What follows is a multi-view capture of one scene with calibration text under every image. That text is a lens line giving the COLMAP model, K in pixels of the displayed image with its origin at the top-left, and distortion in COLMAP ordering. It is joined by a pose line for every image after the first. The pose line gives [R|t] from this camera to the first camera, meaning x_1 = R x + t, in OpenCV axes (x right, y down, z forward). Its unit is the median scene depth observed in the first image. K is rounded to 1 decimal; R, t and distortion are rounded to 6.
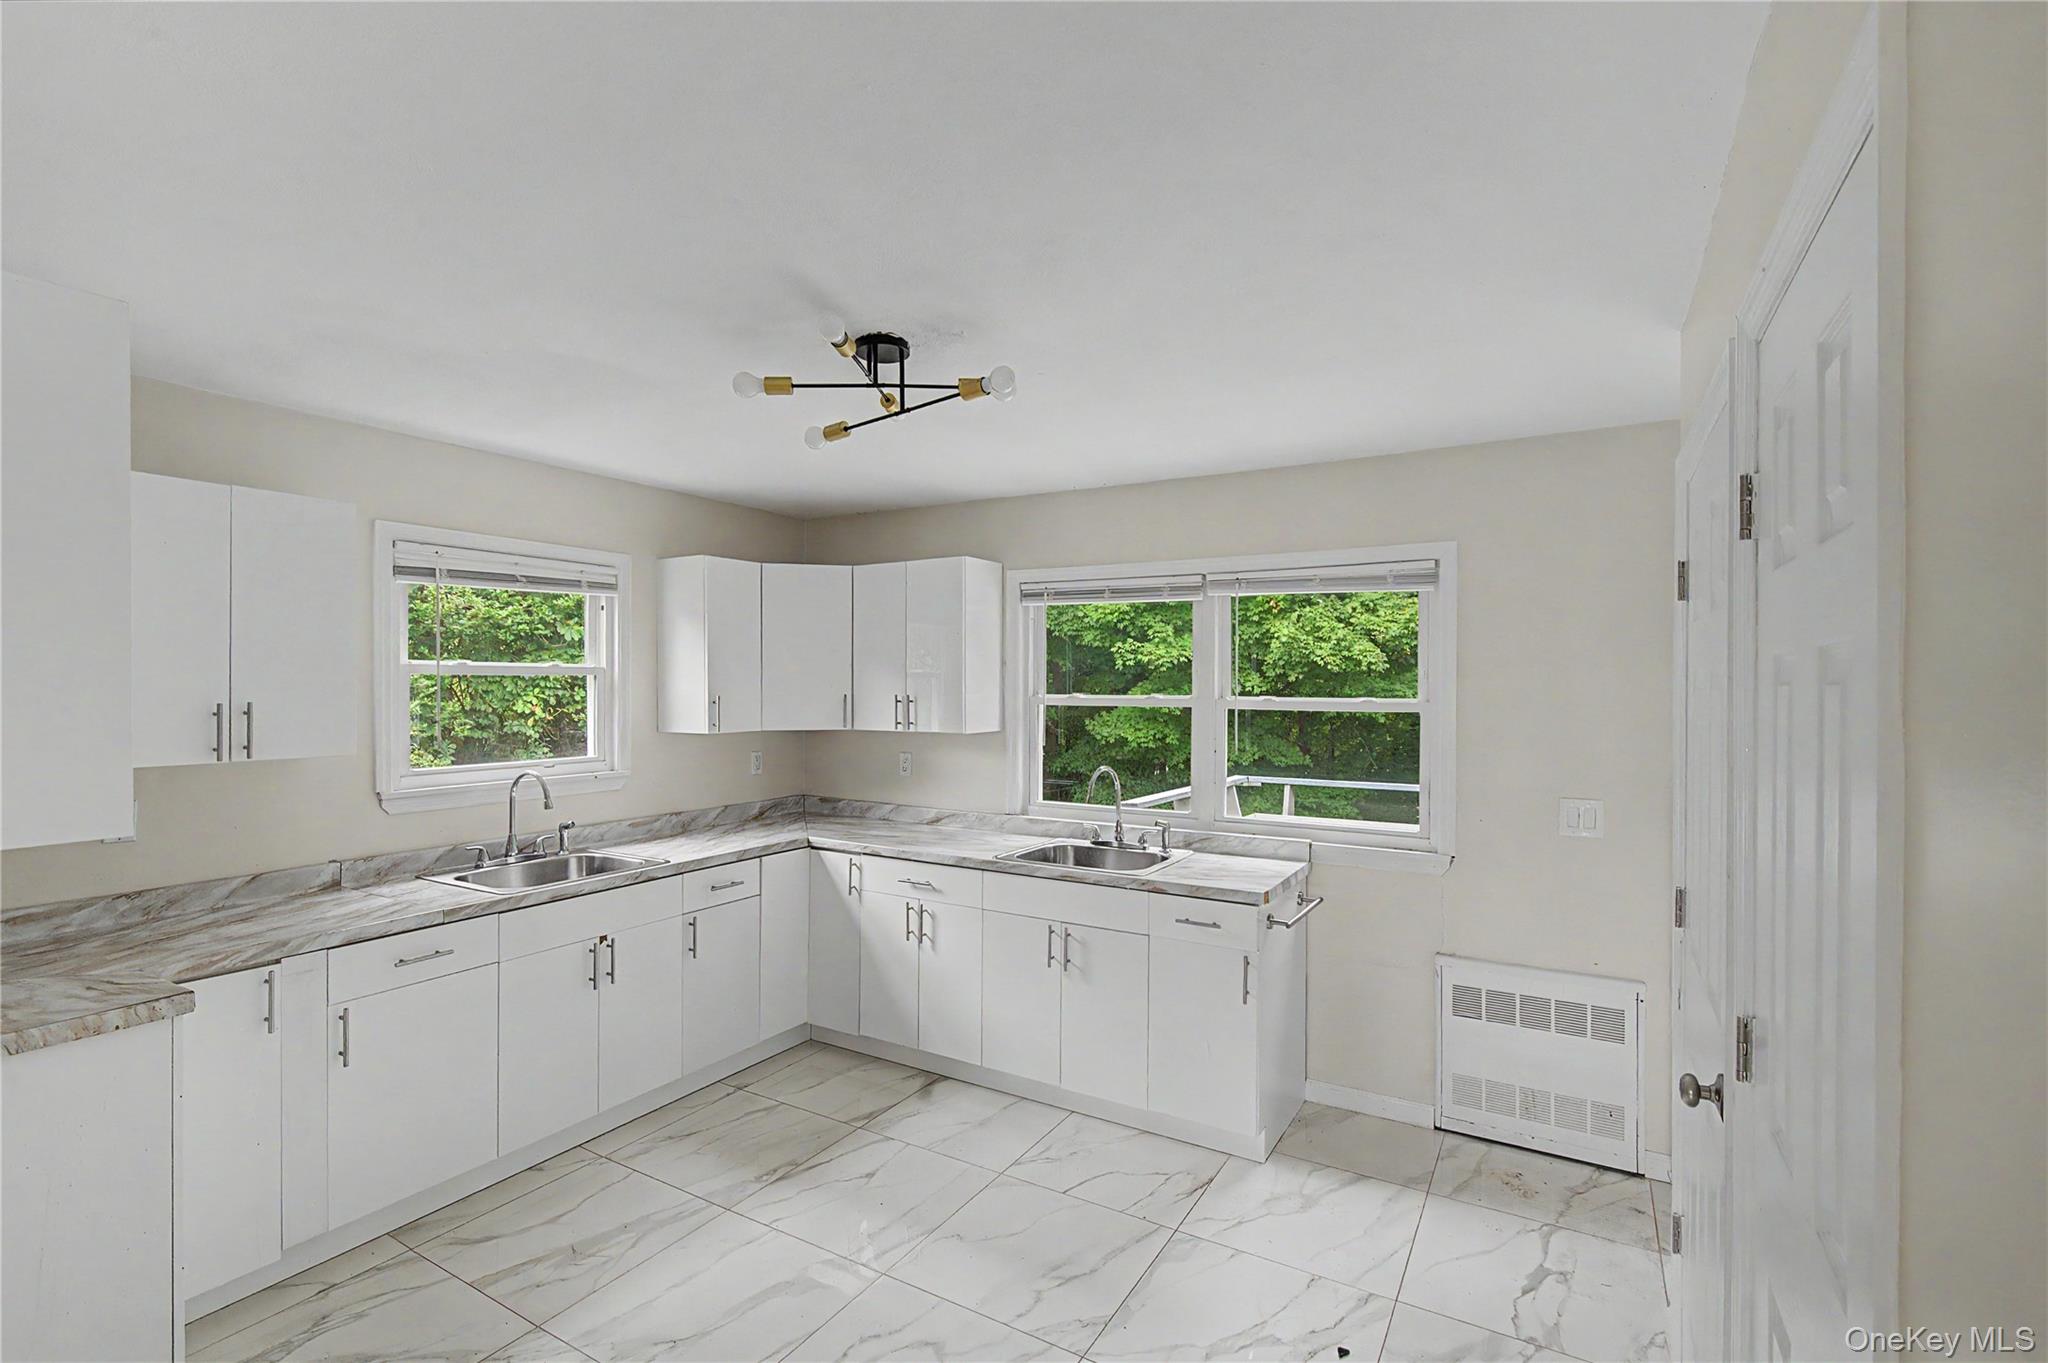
lens RADIAL K [[937.5, 0, 1016.3], [0, 937.5, 692.1], [0, 0, 1]] dist [0.002263, 0.000235]
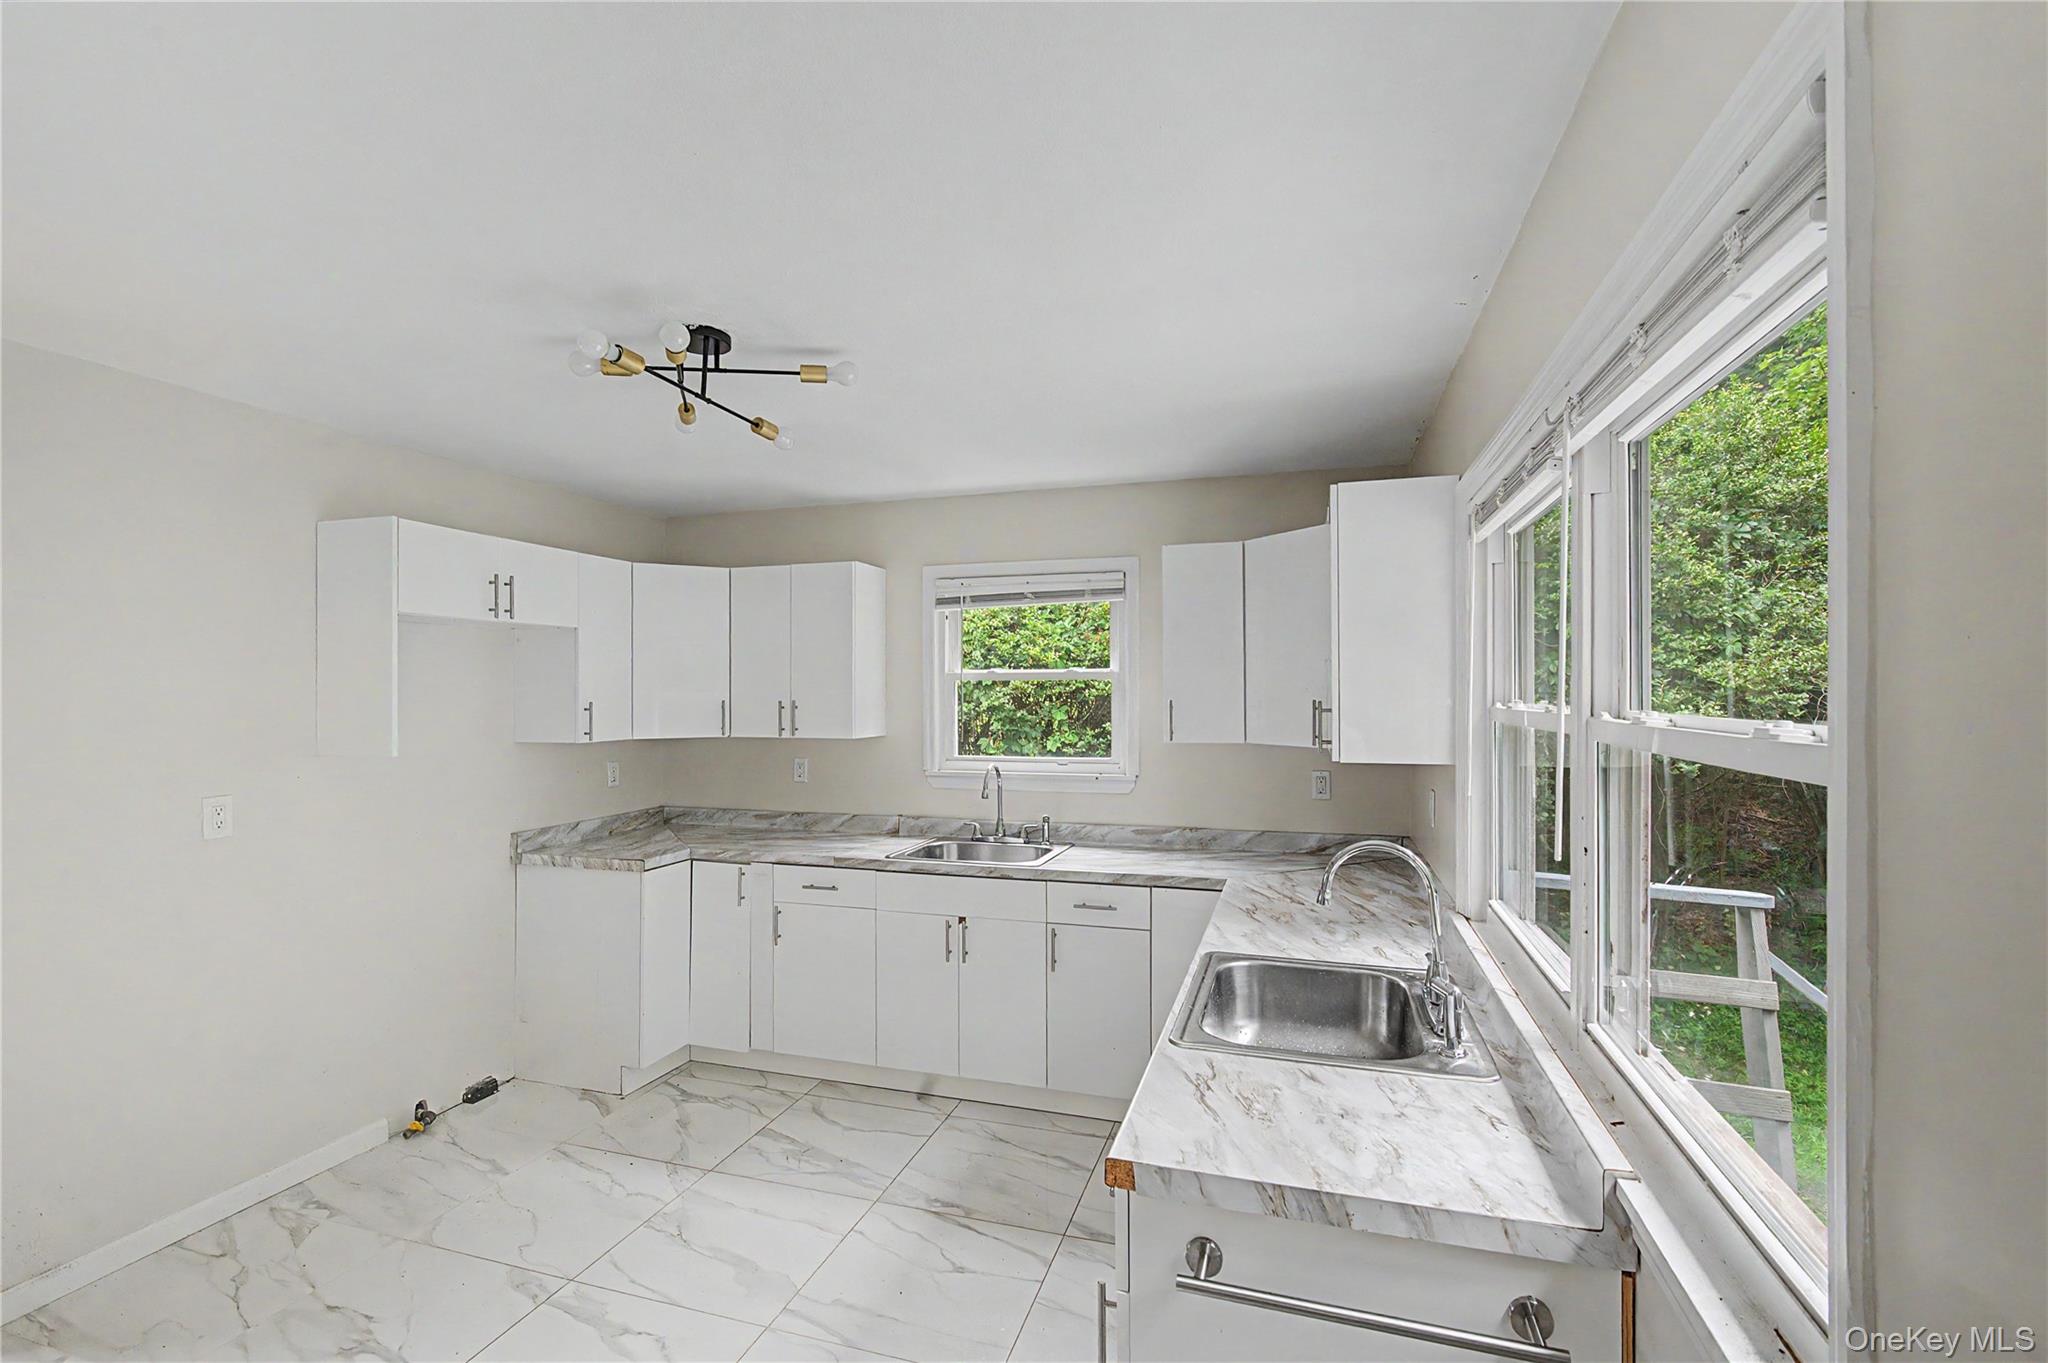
lens RADIAL K [[937.5, 0, 1016.3], [0, 937.5, 692.1], [0, 0, 1]] dist [0.002263, 0.000235]
pose [[0.223064, 0.002387, -0.974801, 0.672873], [-0.003520, 0.999992, 0.001644, -0.006532], [0.974798, 0.003065, 0.223070, 0.852577]]
